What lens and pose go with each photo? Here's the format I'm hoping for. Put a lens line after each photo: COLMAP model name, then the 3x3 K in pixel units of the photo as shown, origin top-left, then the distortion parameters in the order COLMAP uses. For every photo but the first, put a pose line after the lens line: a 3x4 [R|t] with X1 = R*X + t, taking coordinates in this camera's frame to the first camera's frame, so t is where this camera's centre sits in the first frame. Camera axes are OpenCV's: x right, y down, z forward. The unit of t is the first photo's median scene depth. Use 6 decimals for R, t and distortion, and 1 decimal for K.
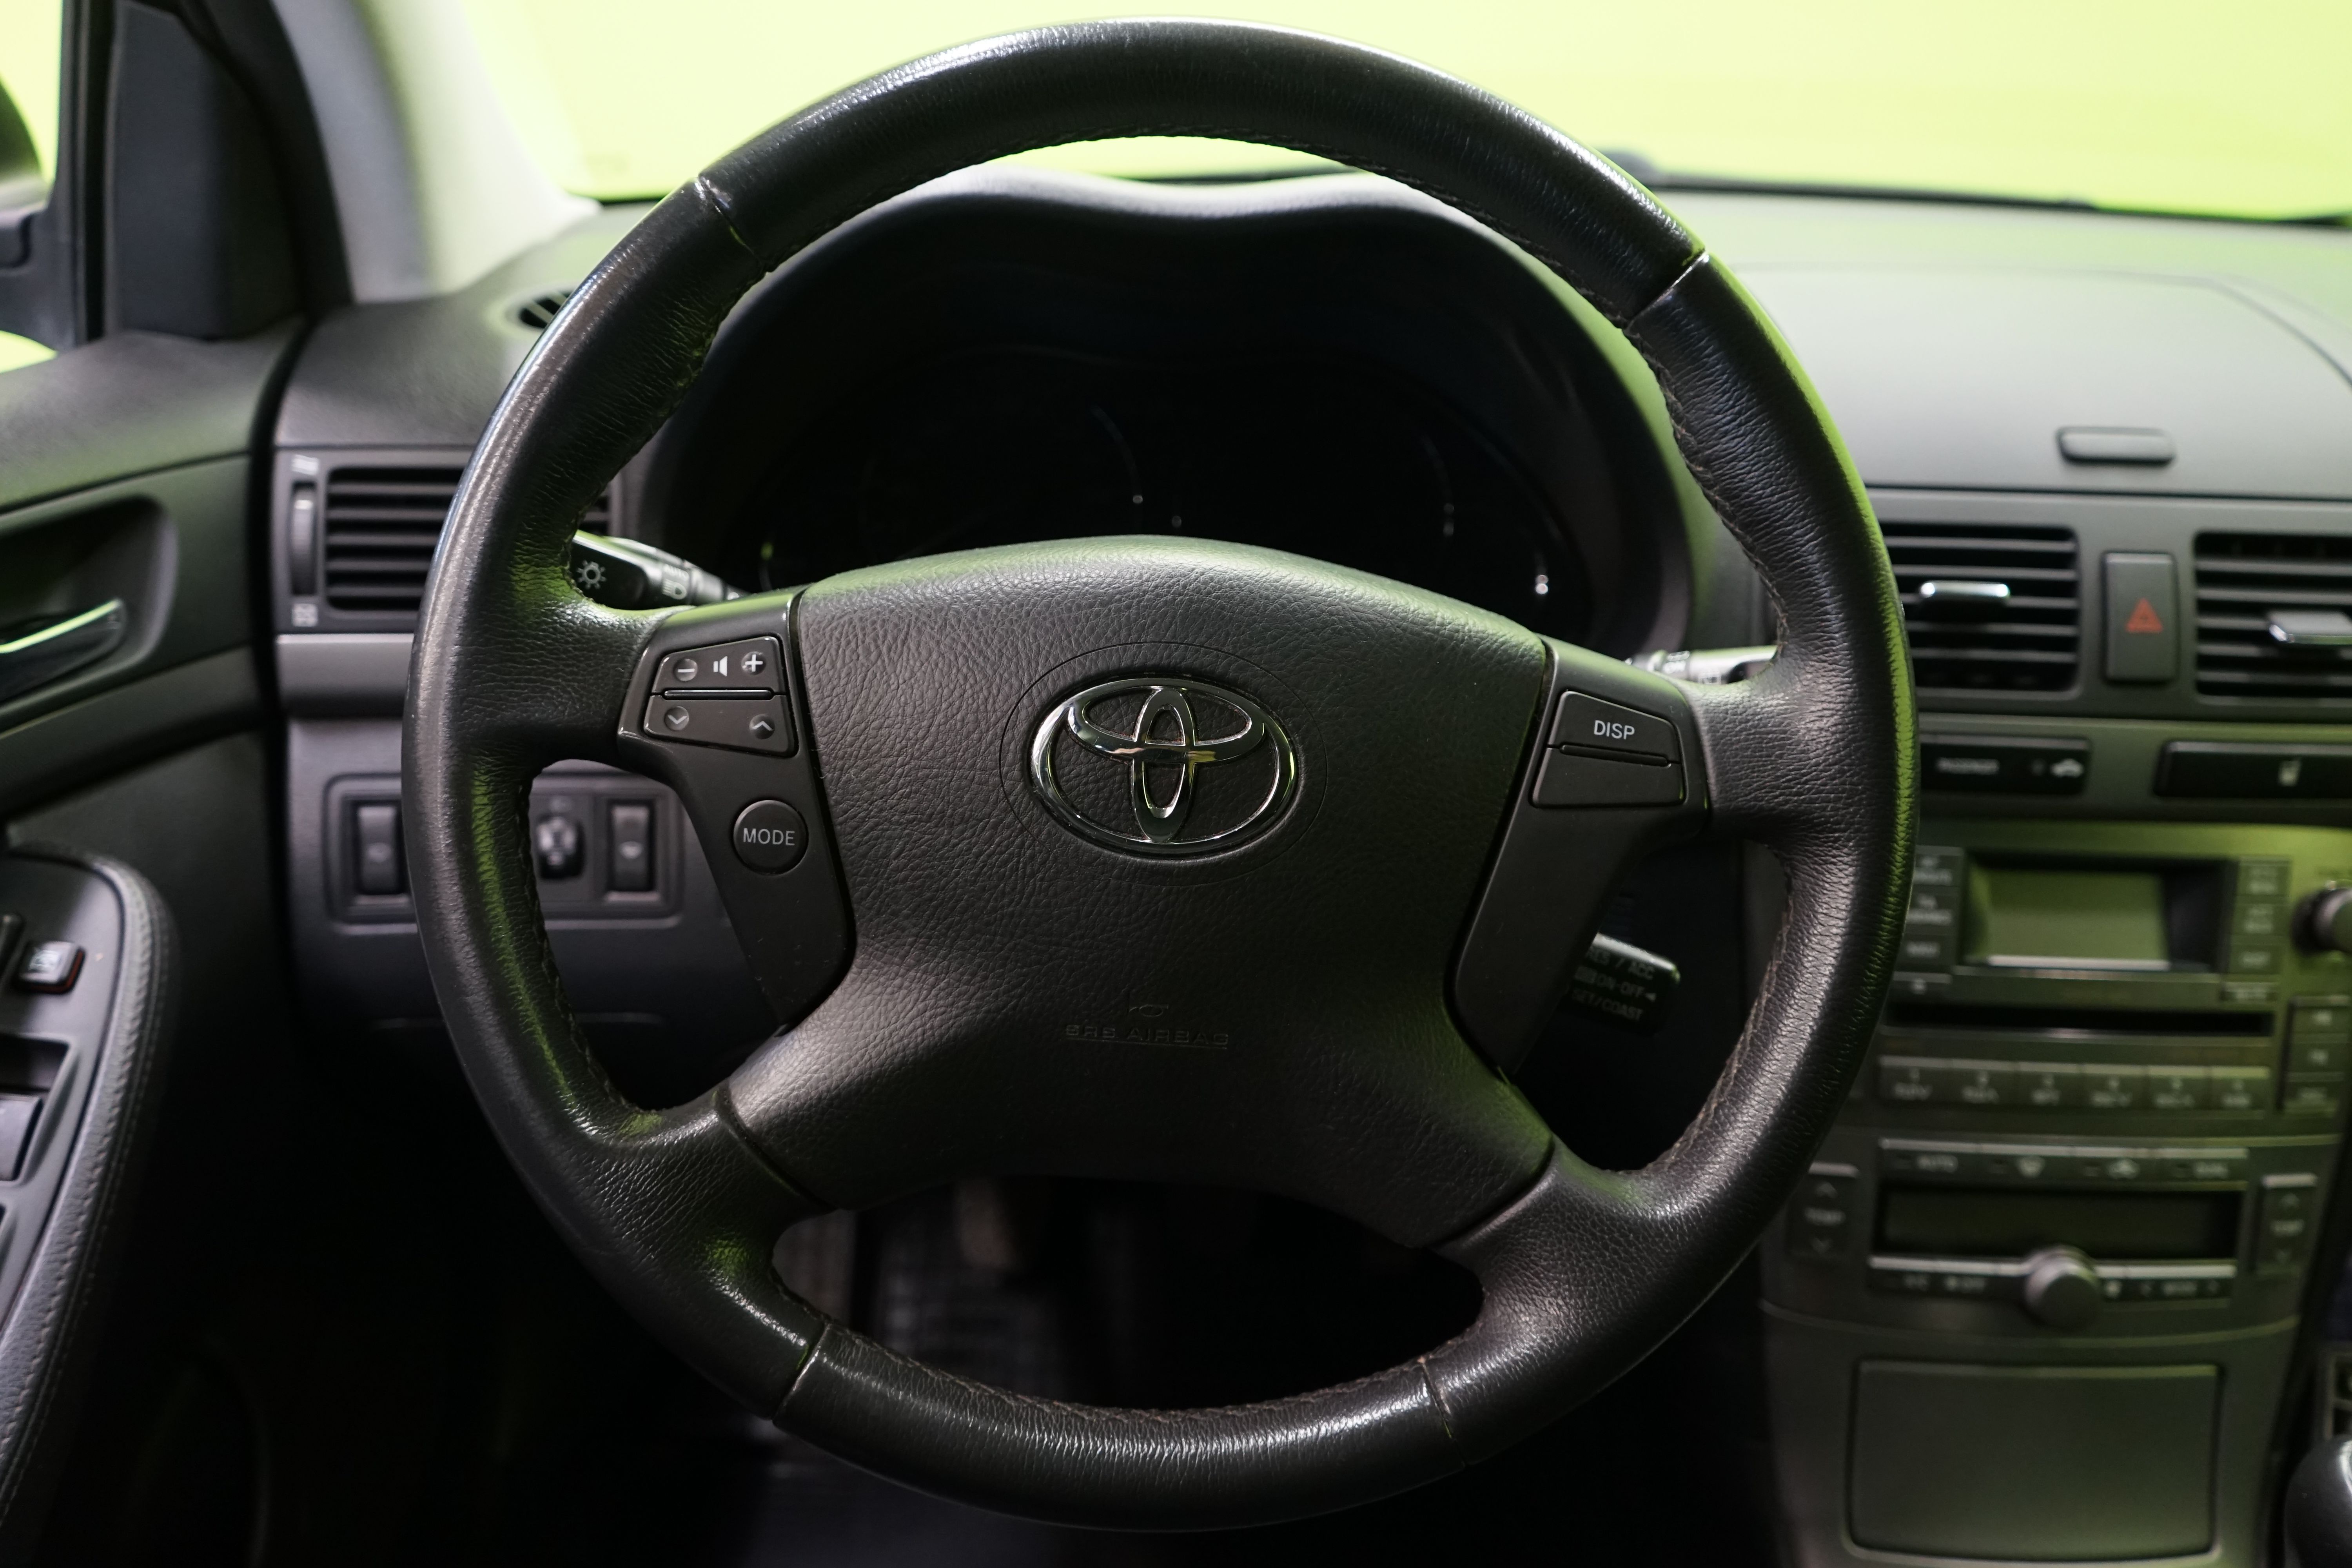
lens RADIAL K [[1940.5, 0, 1176.0], [0, 1940.5, 784.0], [0, 0, 1]] dist [-0.000639, 0.011361]
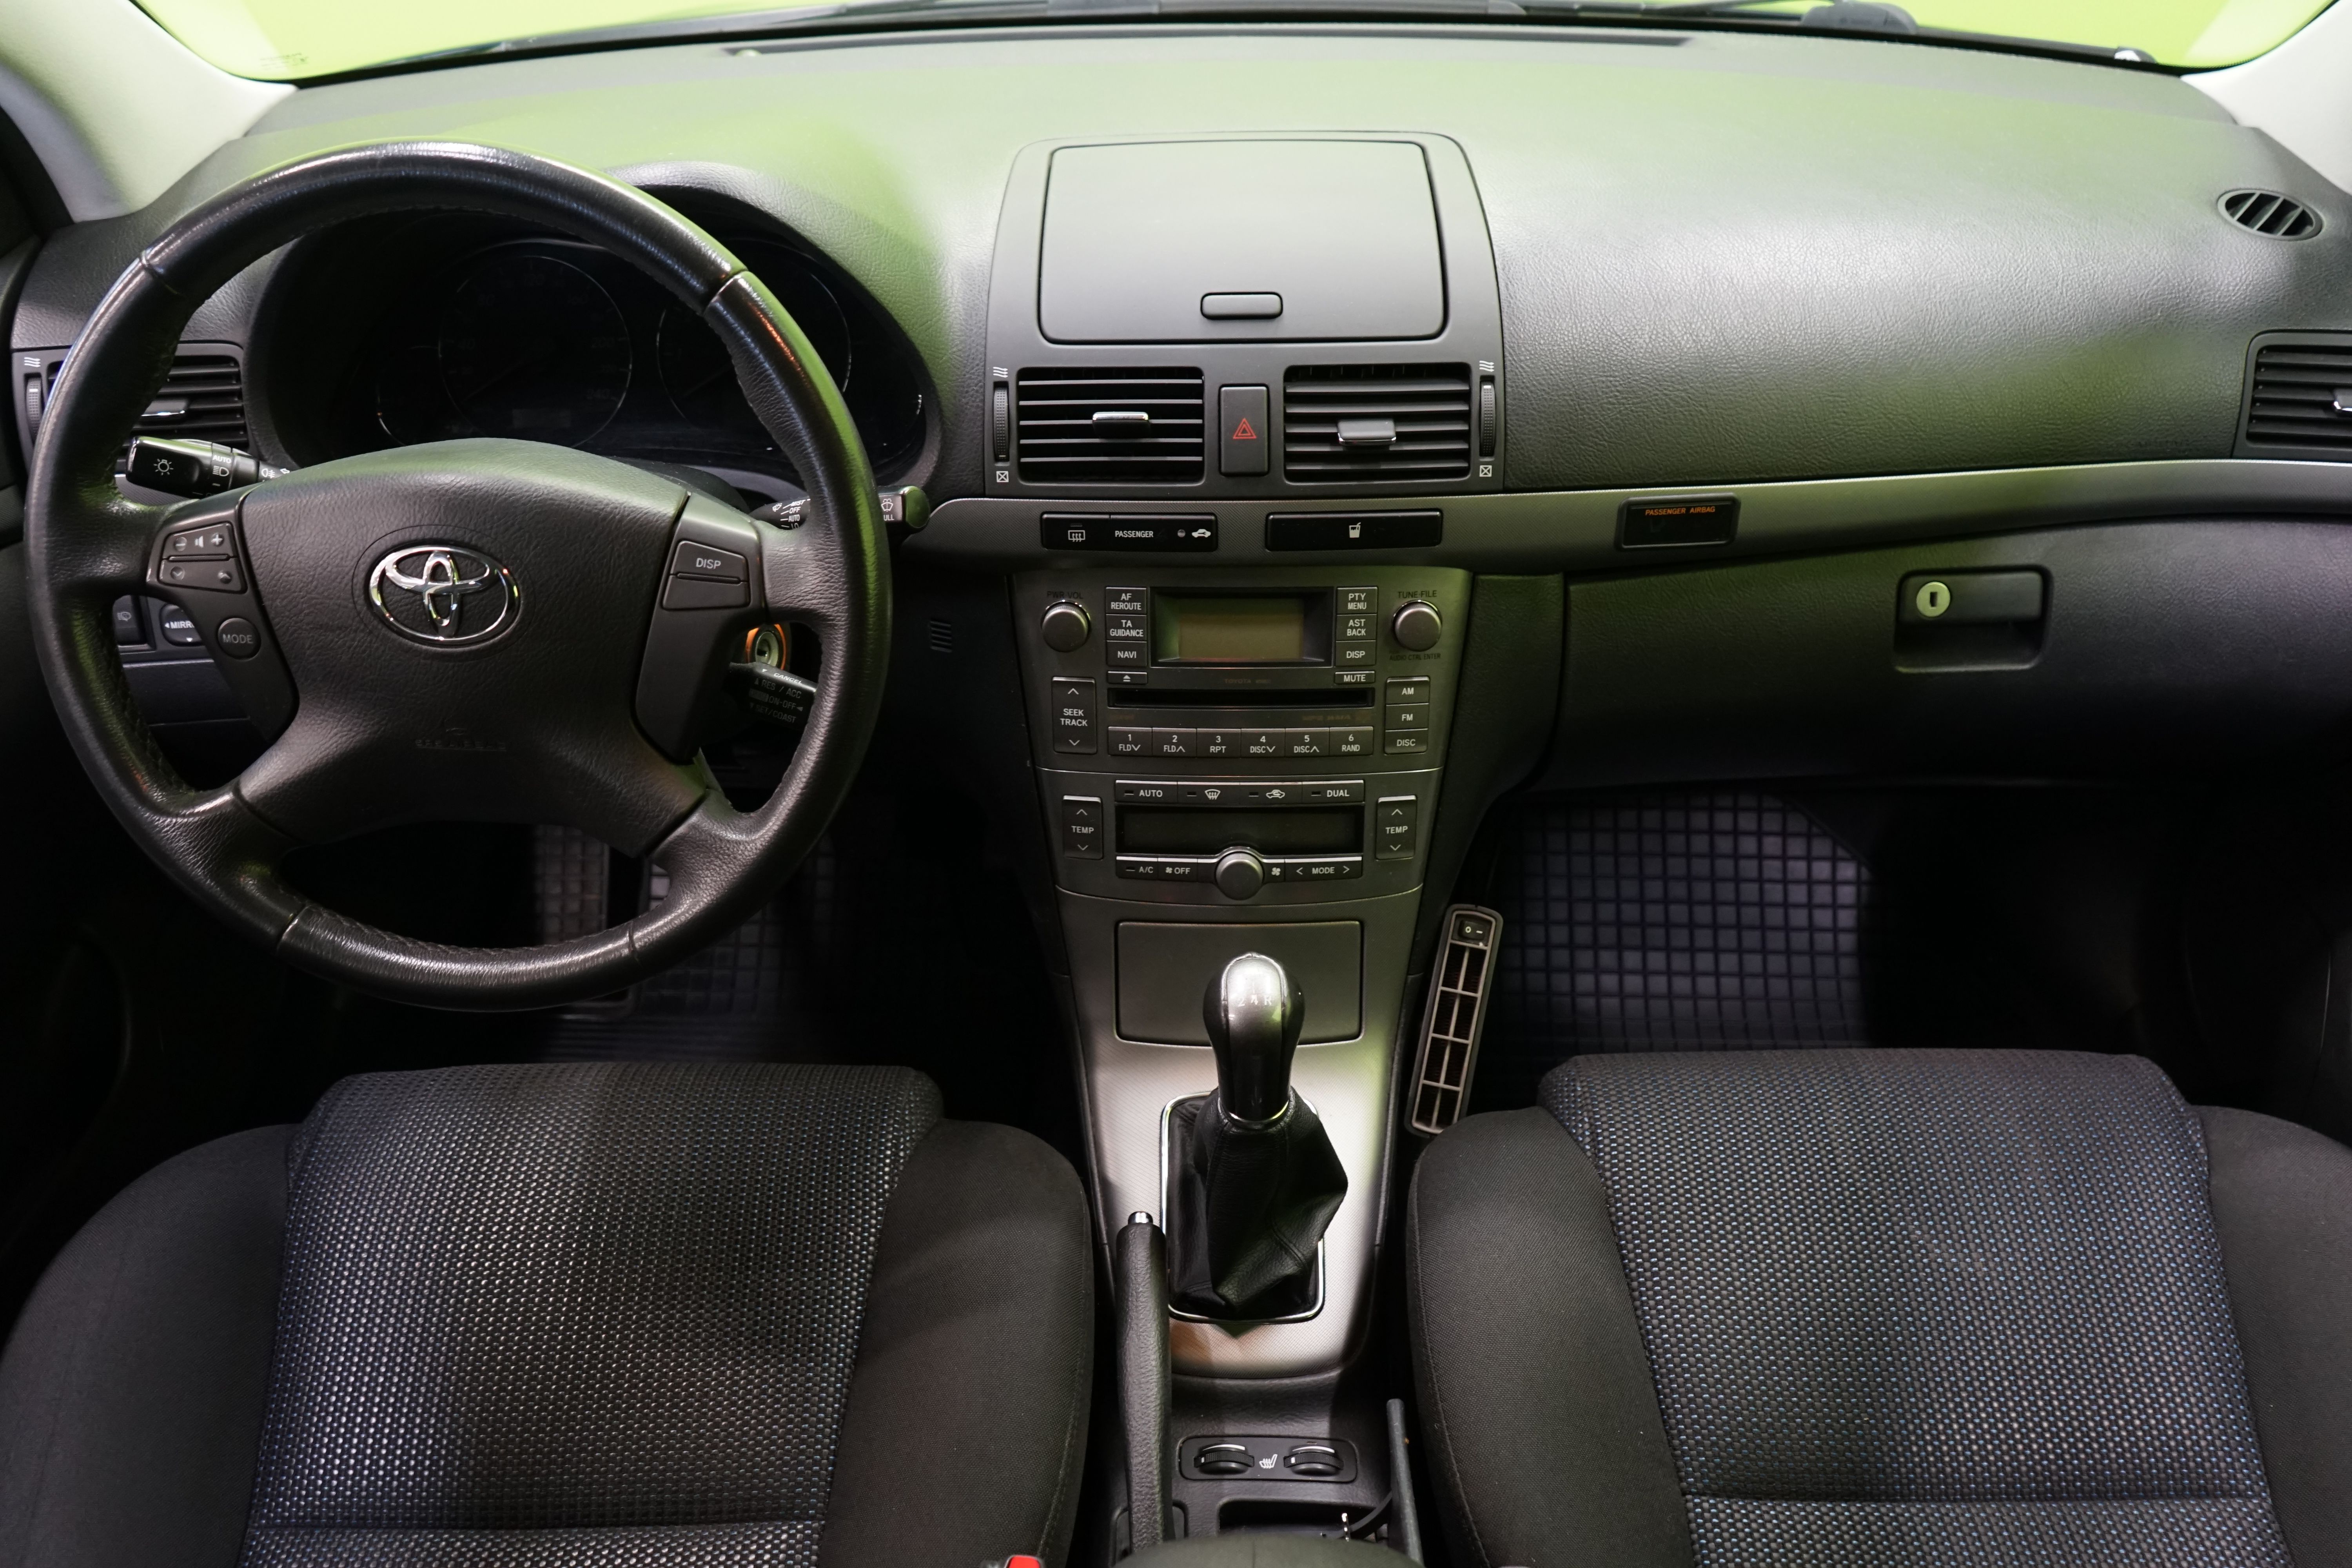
lens RADIAL K [[1940.5, 0, 1176.0], [0, 1940.5, 784.0], [0, 0, 1]] dist [-0.000639, 0.011361]
pose [[0.998343, -0.024210, -0.052207, 0.509860], [0.034080, 0.979734, 0.197381, -0.113801], [0.046371, -0.198833, 0.978936, -0.495460]]
